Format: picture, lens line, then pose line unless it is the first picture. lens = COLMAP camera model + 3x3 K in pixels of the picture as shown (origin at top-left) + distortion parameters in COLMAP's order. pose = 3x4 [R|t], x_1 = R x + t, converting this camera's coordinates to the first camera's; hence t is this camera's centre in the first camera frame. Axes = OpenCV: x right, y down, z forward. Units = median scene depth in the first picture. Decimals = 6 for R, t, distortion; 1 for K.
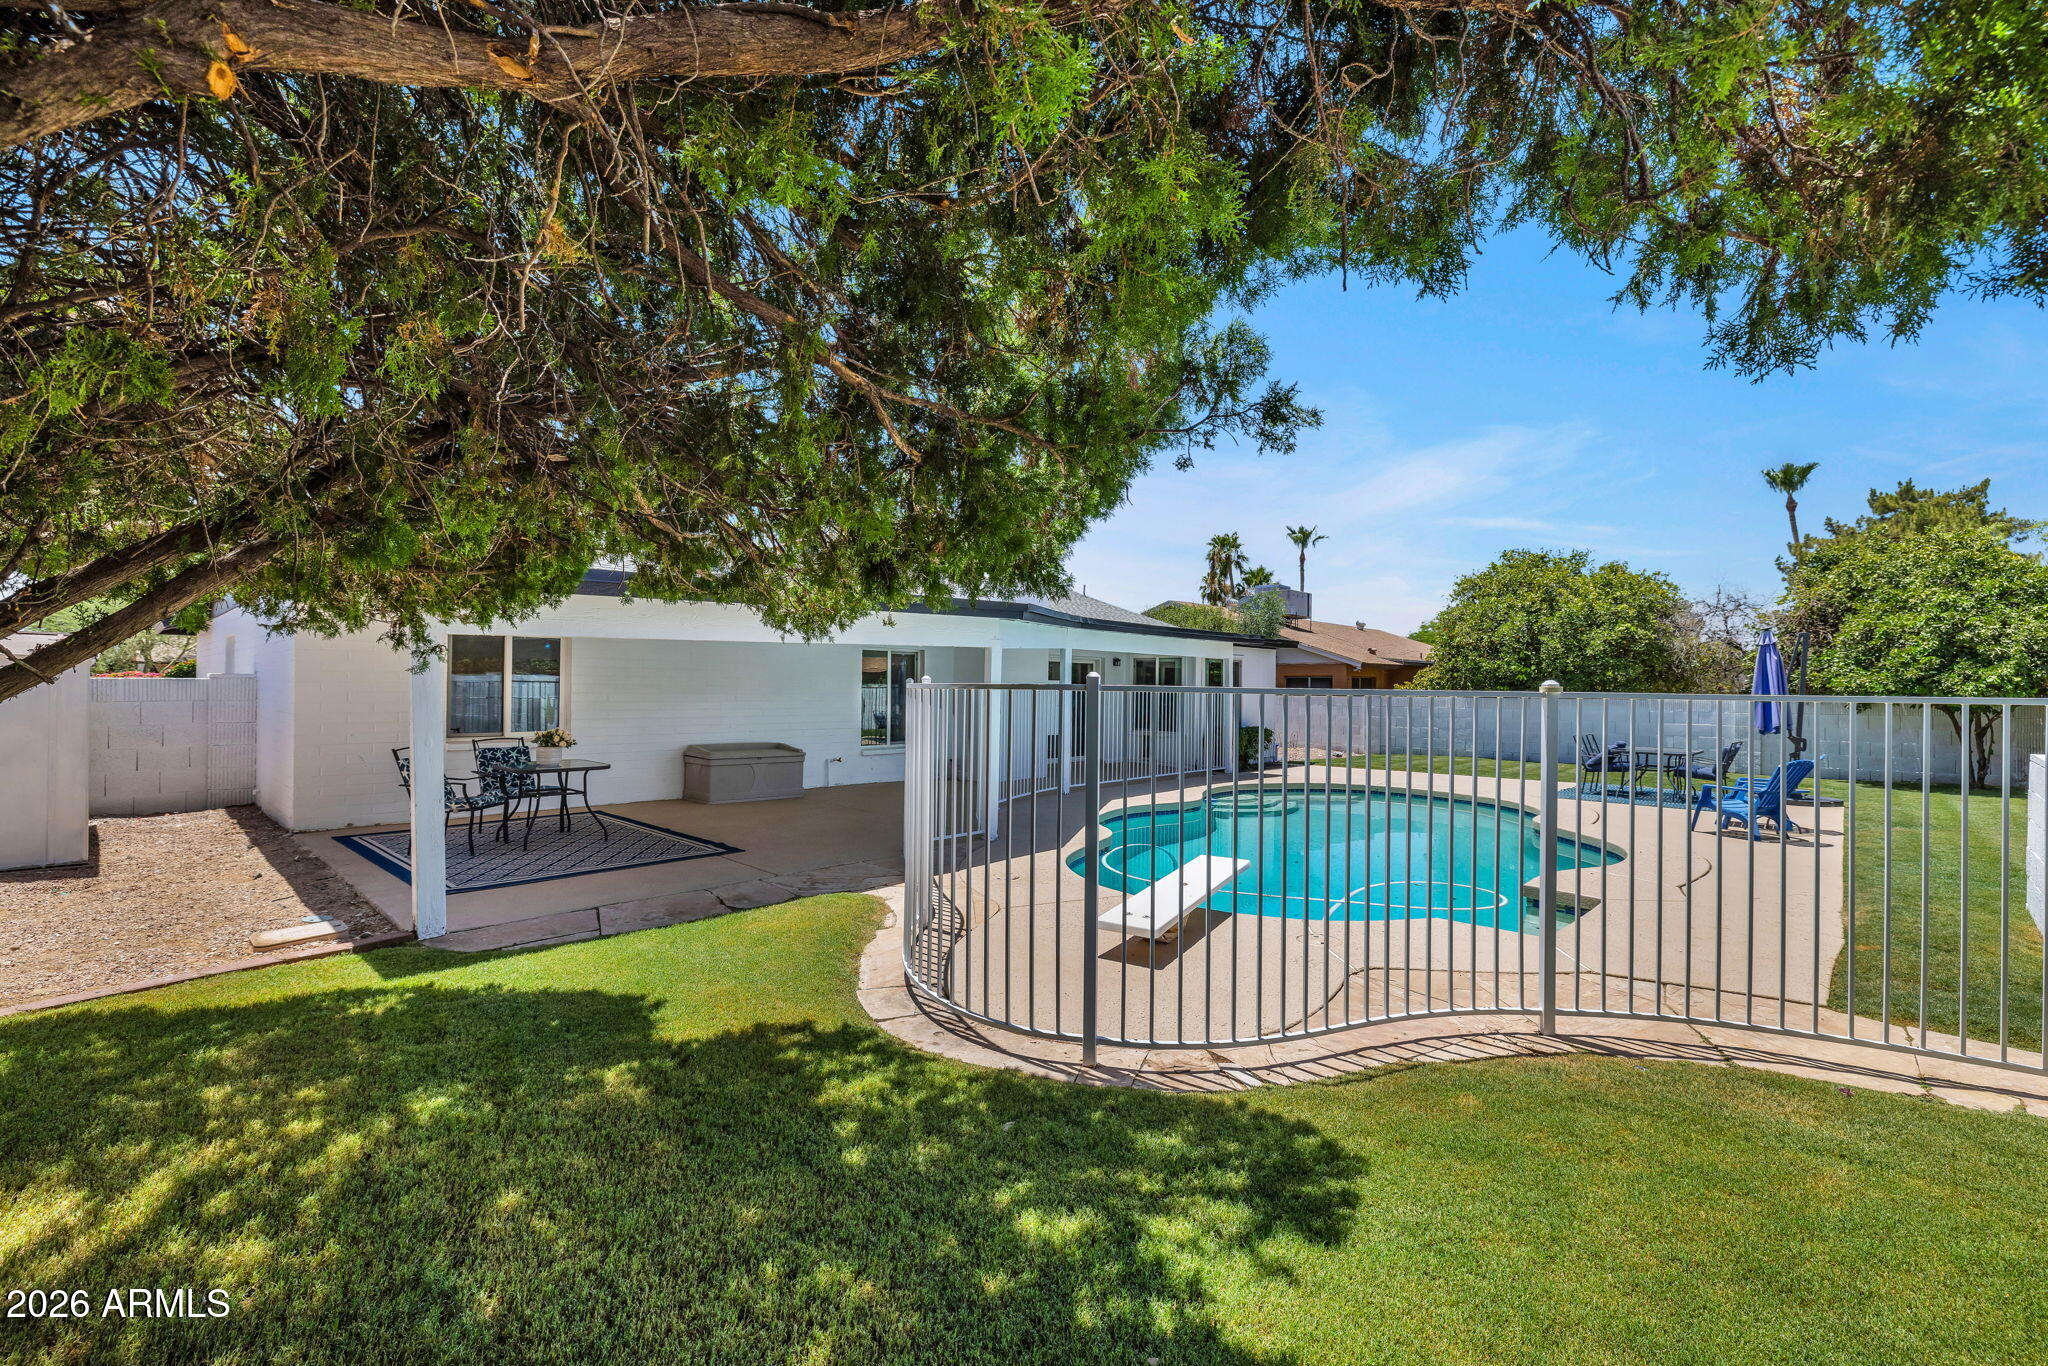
lens RADIAL K [[877.5, 0, 1020.6], [0, 877.5, 683.5], [0, 0, 1]] dist [0.001819, 0.000155]
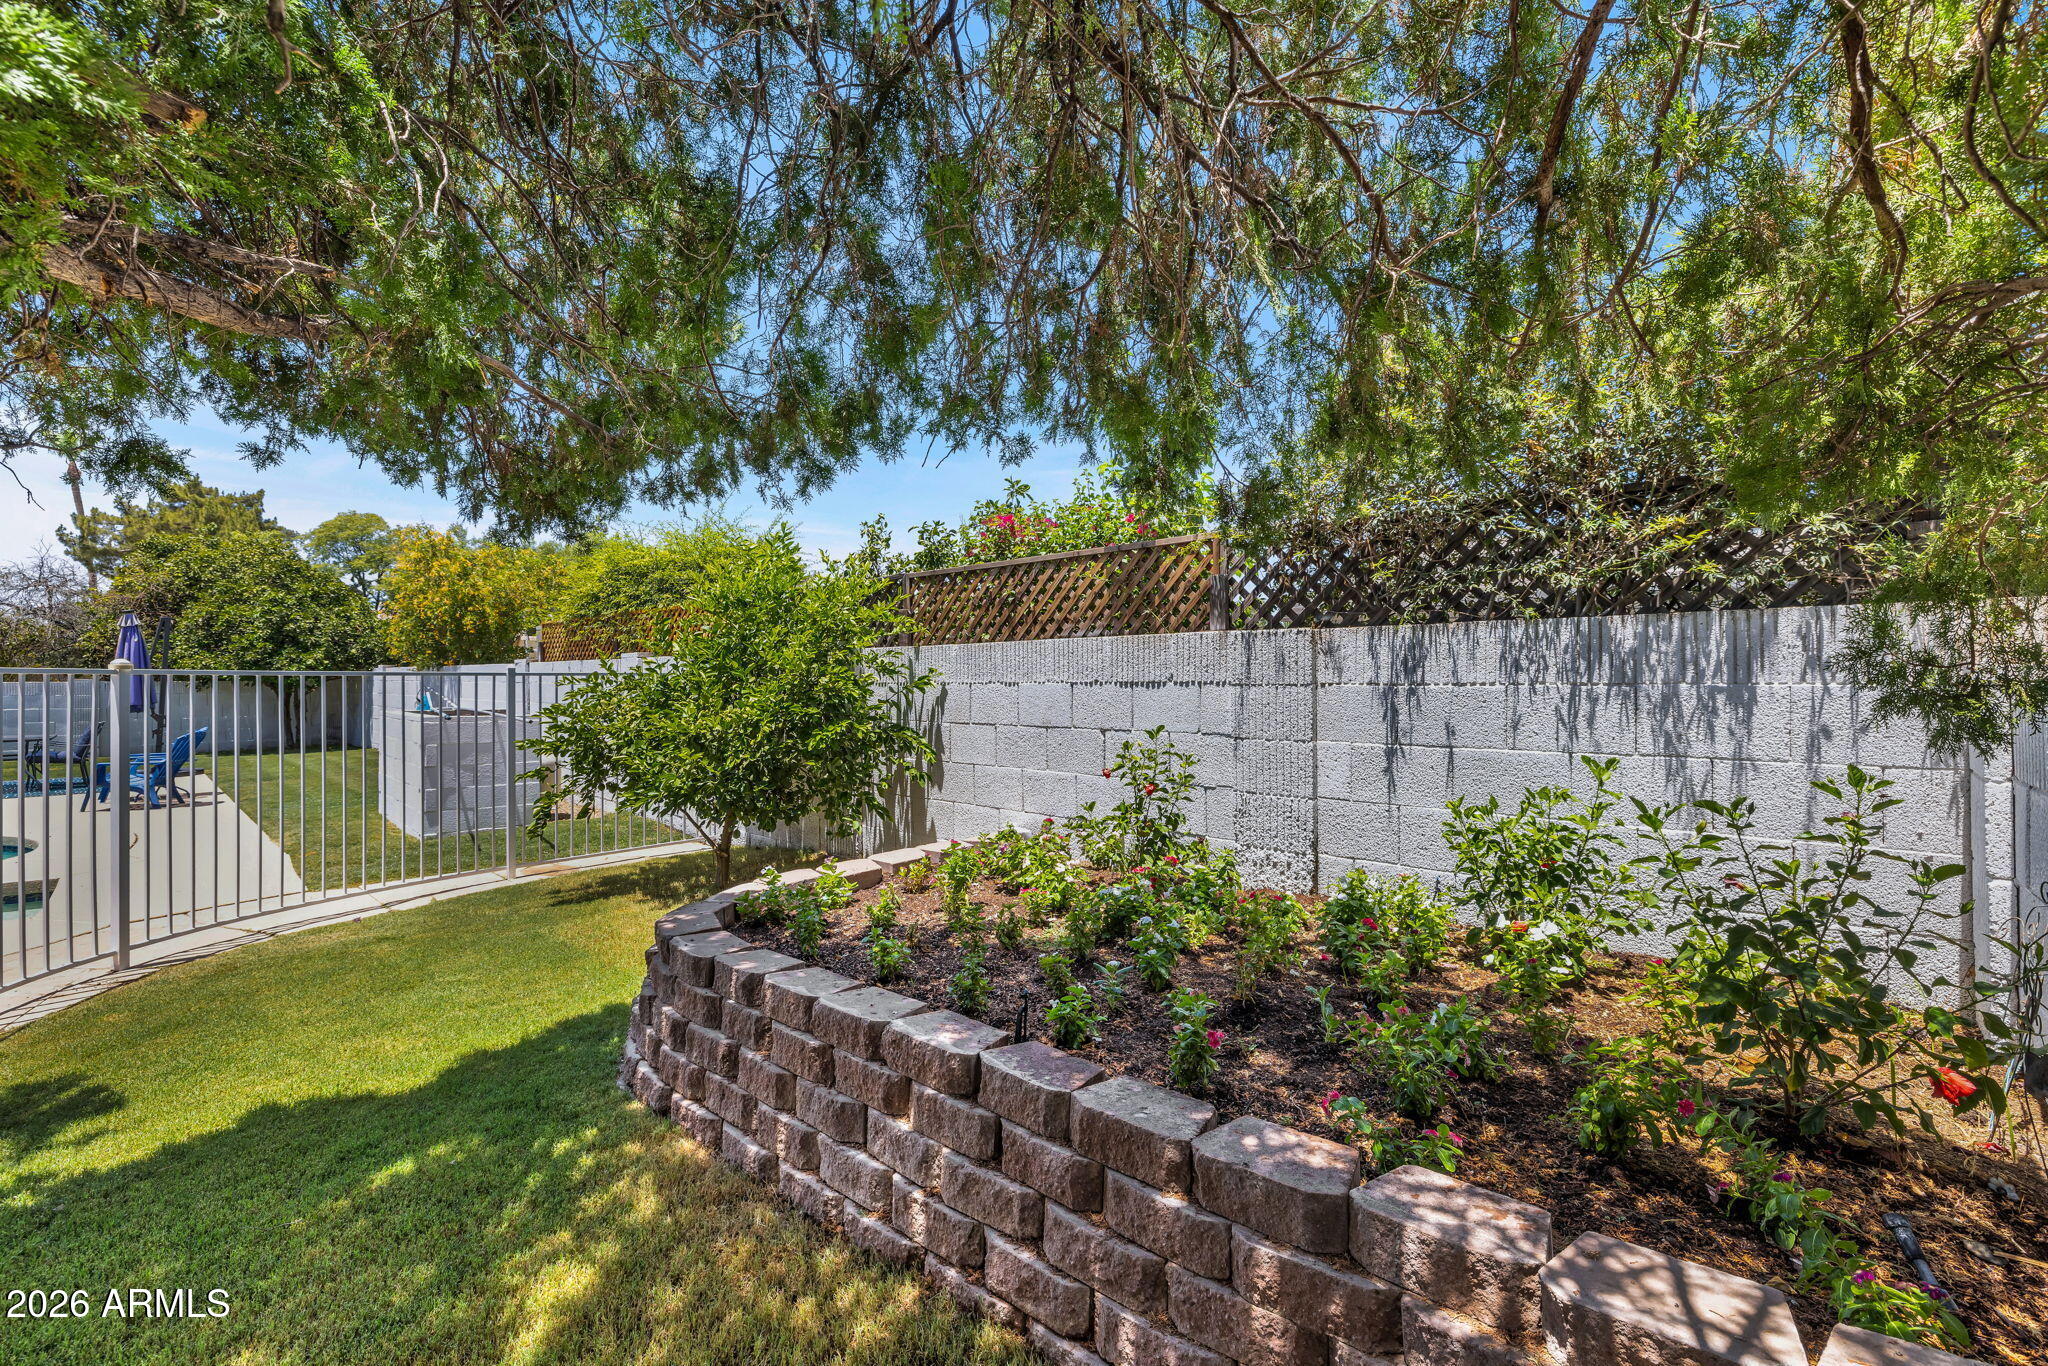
lens RADIAL K [[877.5, 0, 1020.6], [0, 877.5, 674.7], [0, 0, 1]] dist [0.001819, 0.000155]
pose [[0.011029, -0.006415, 0.999919, -0.169824], [-0.004834, 0.999967, 0.006469, 0.000776], [-0.999927, -0.004905, 0.010997, -0.058062]]
